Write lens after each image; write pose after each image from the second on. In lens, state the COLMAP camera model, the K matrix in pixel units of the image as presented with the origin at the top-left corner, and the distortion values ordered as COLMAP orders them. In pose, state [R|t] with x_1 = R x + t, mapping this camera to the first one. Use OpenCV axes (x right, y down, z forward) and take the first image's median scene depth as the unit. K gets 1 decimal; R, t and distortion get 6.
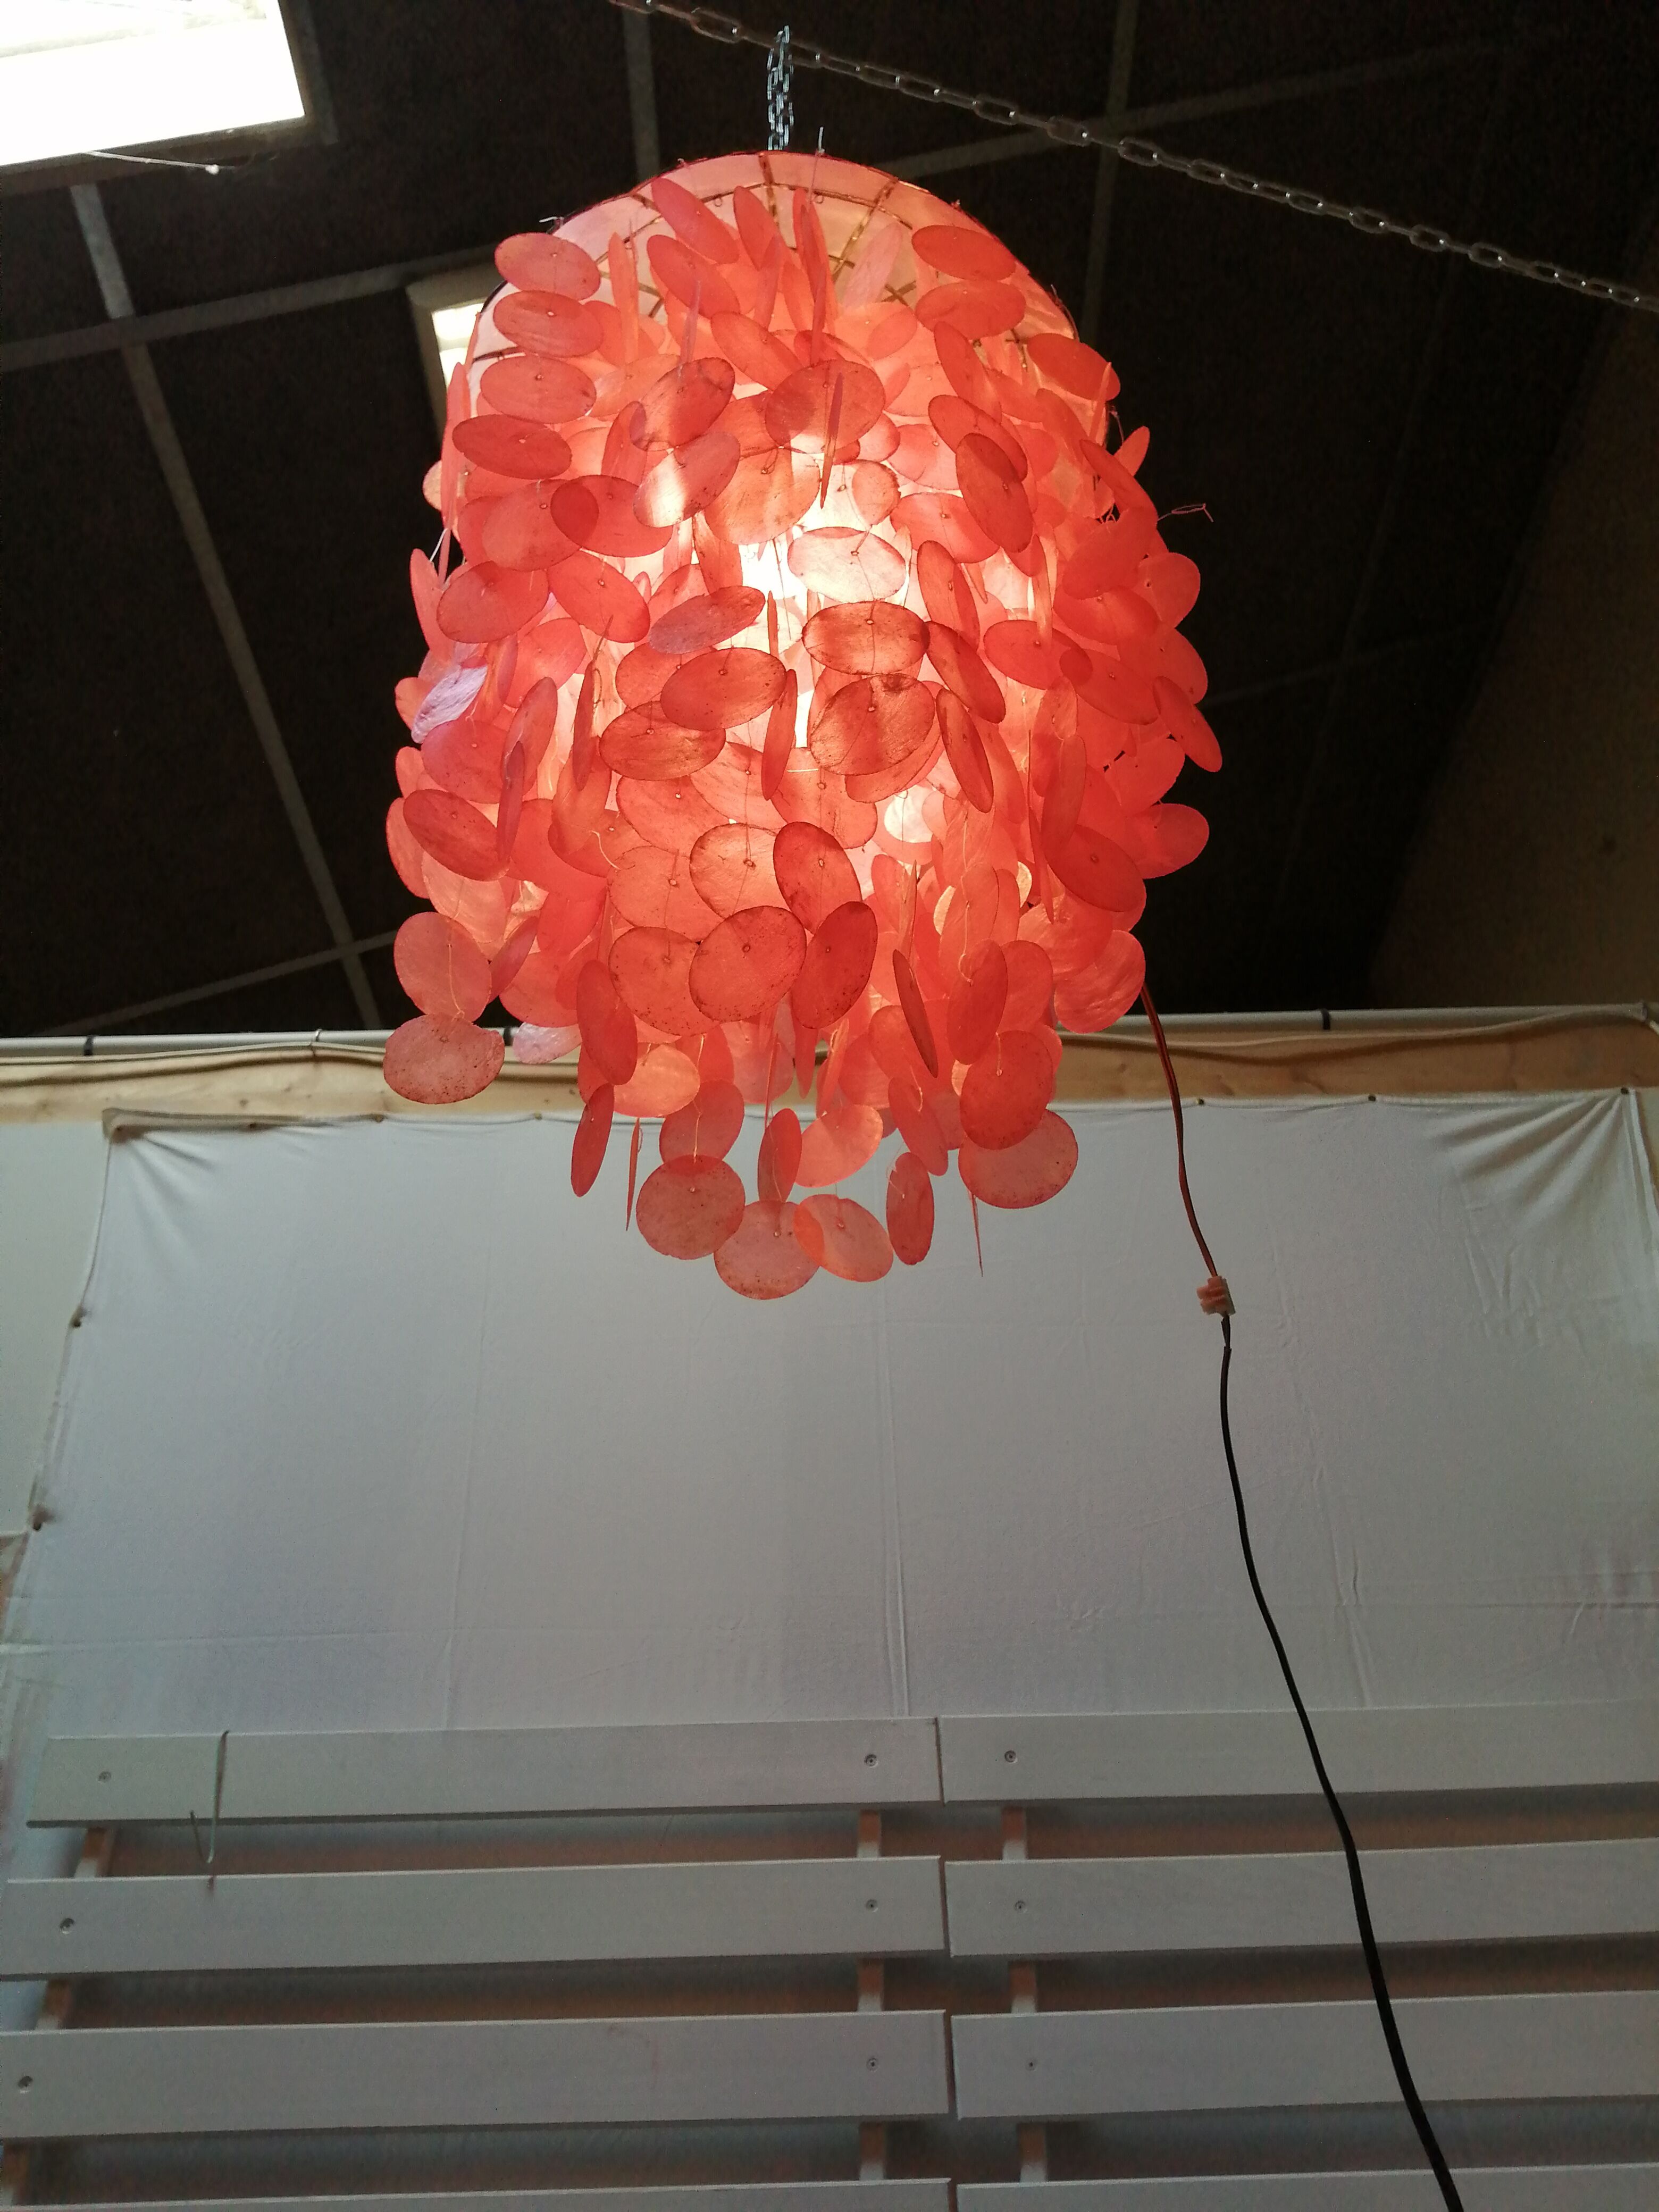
lens RADIAL K [[1762.0, 0, 829.5], [0, 1762.0, 1106.0], [0, 0, 1]] dist [0.072523, -0.169012]
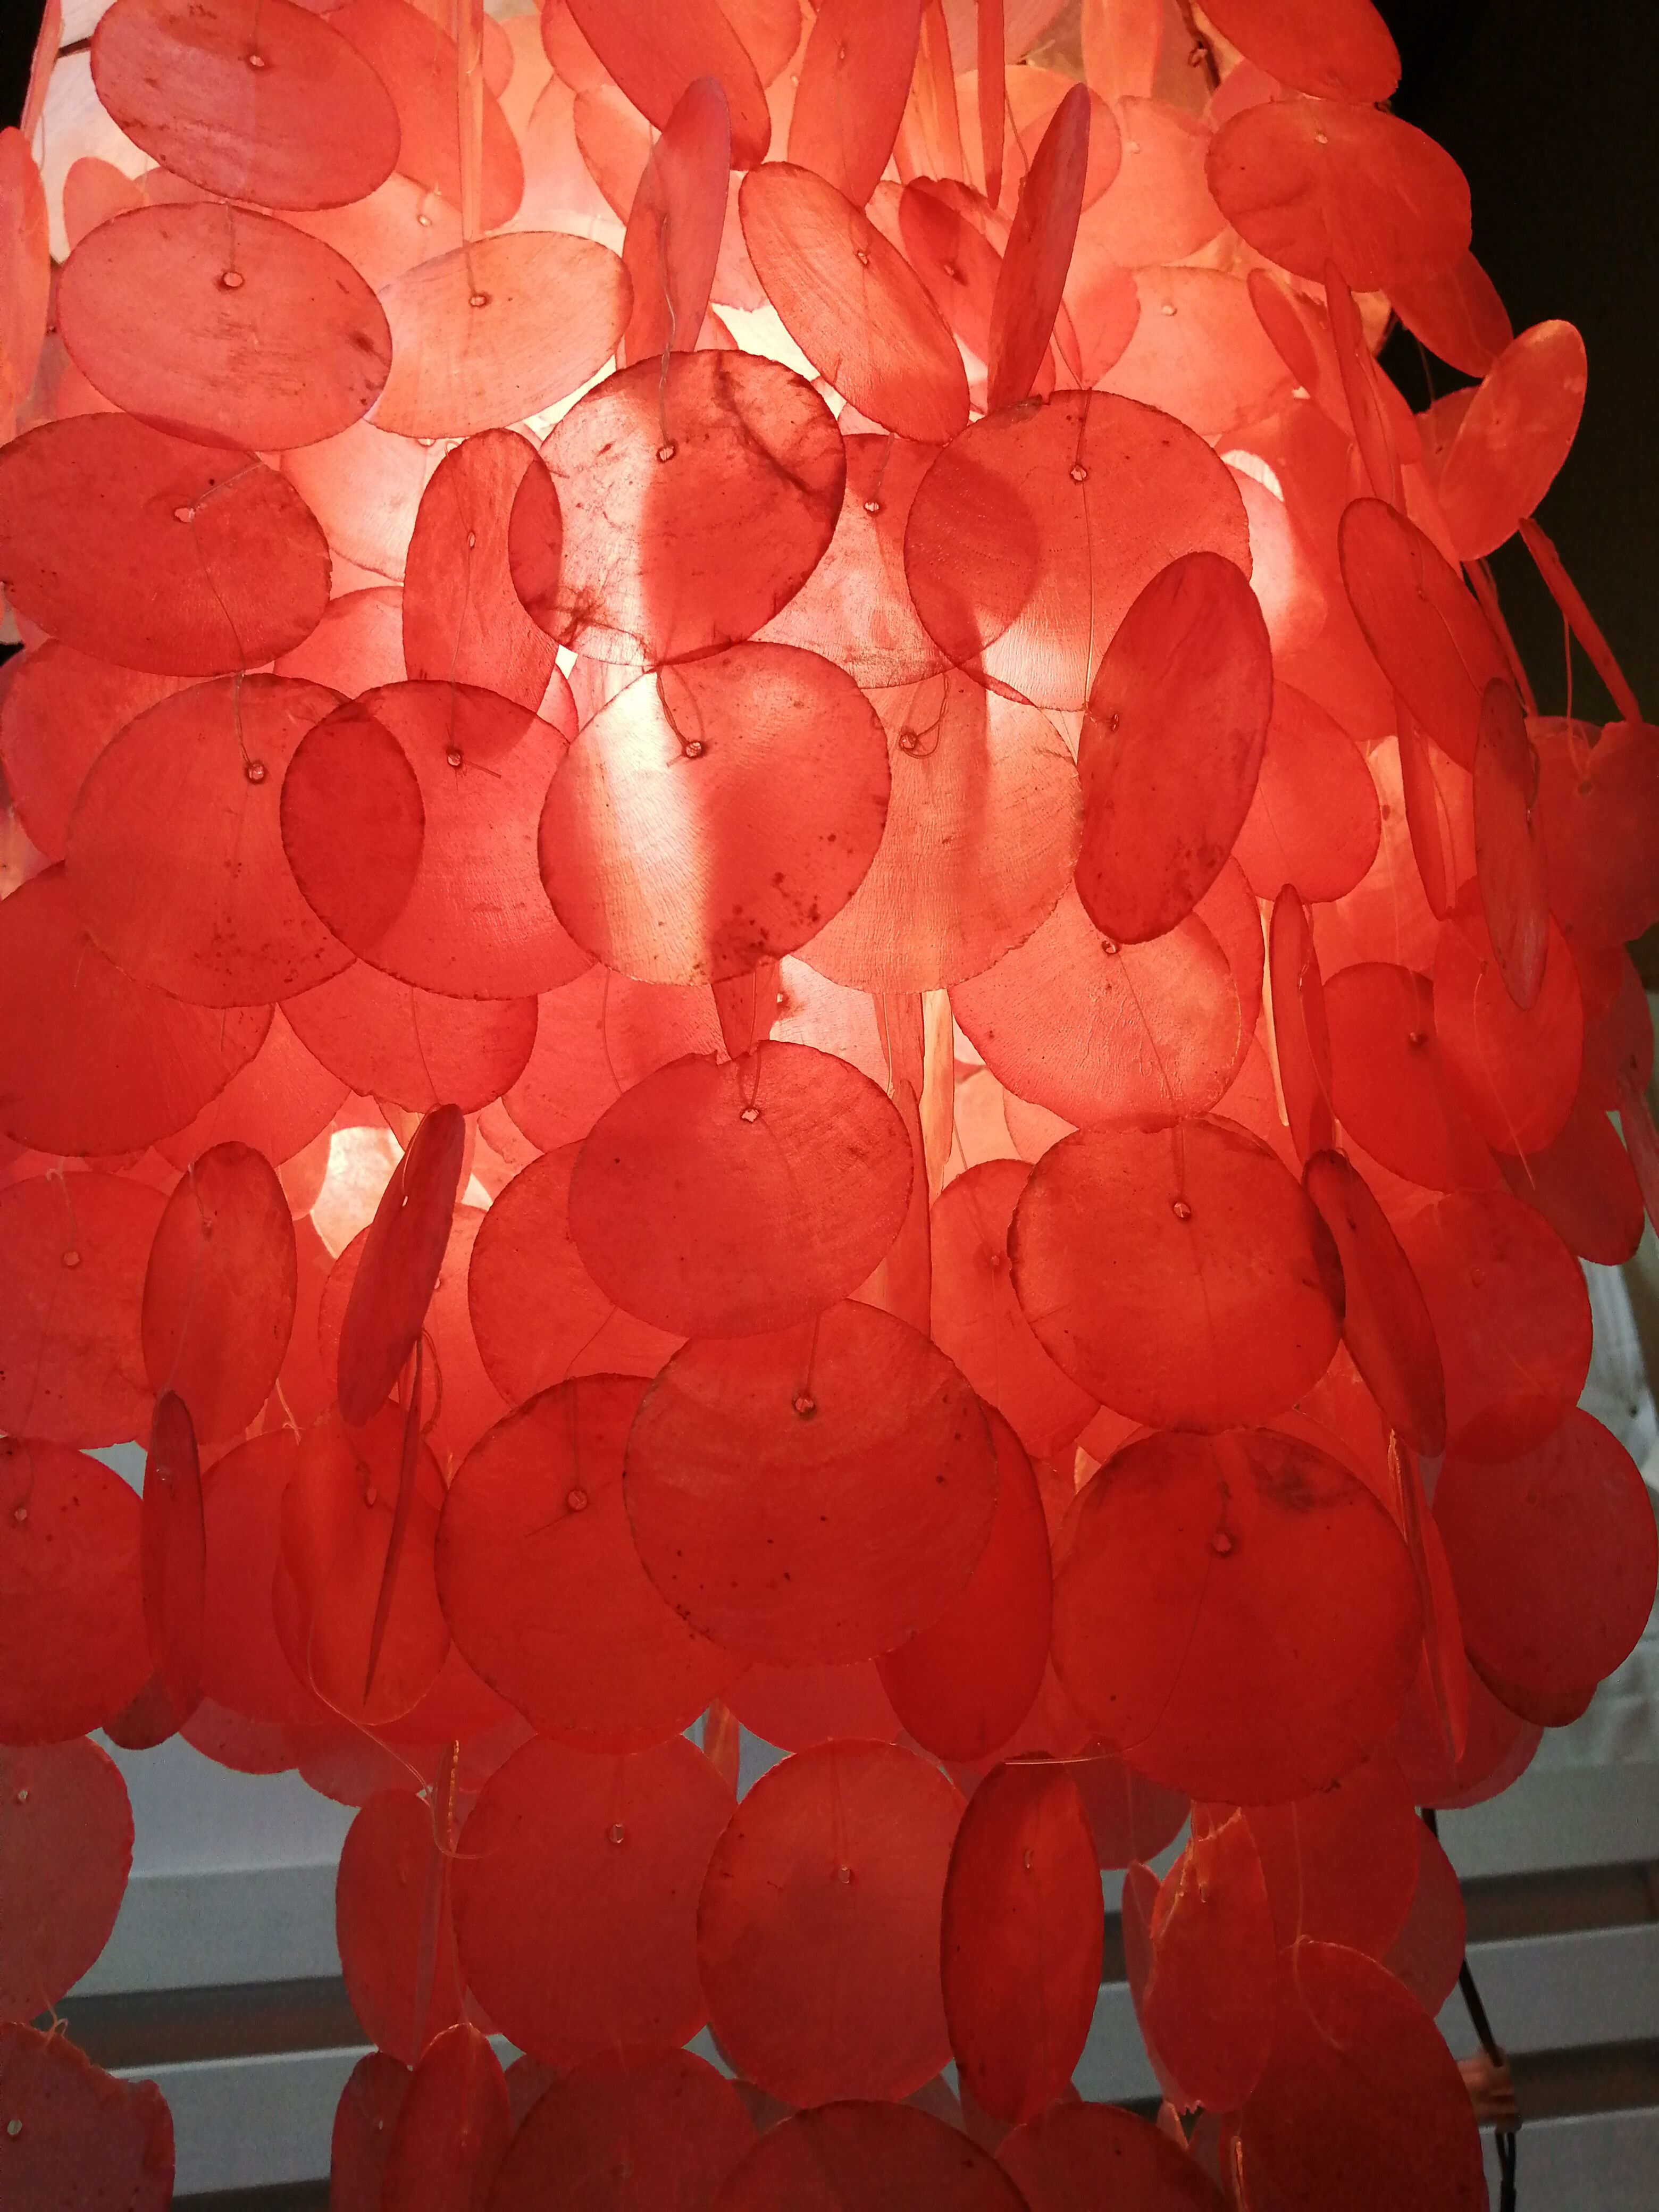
lens RADIAL K [[1762.0, 0, 829.5], [0, 1762.0, 1106.0], [0, 0, 1]] dist [0.072523, -0.169012]
pose [[0.983835, 0.016955, 0.178272, -0.107356], [-0.060549, 0.968371, 0.242058, -0.350335], [-0.168530, -0.248939, 0.953744, 0.610044]]
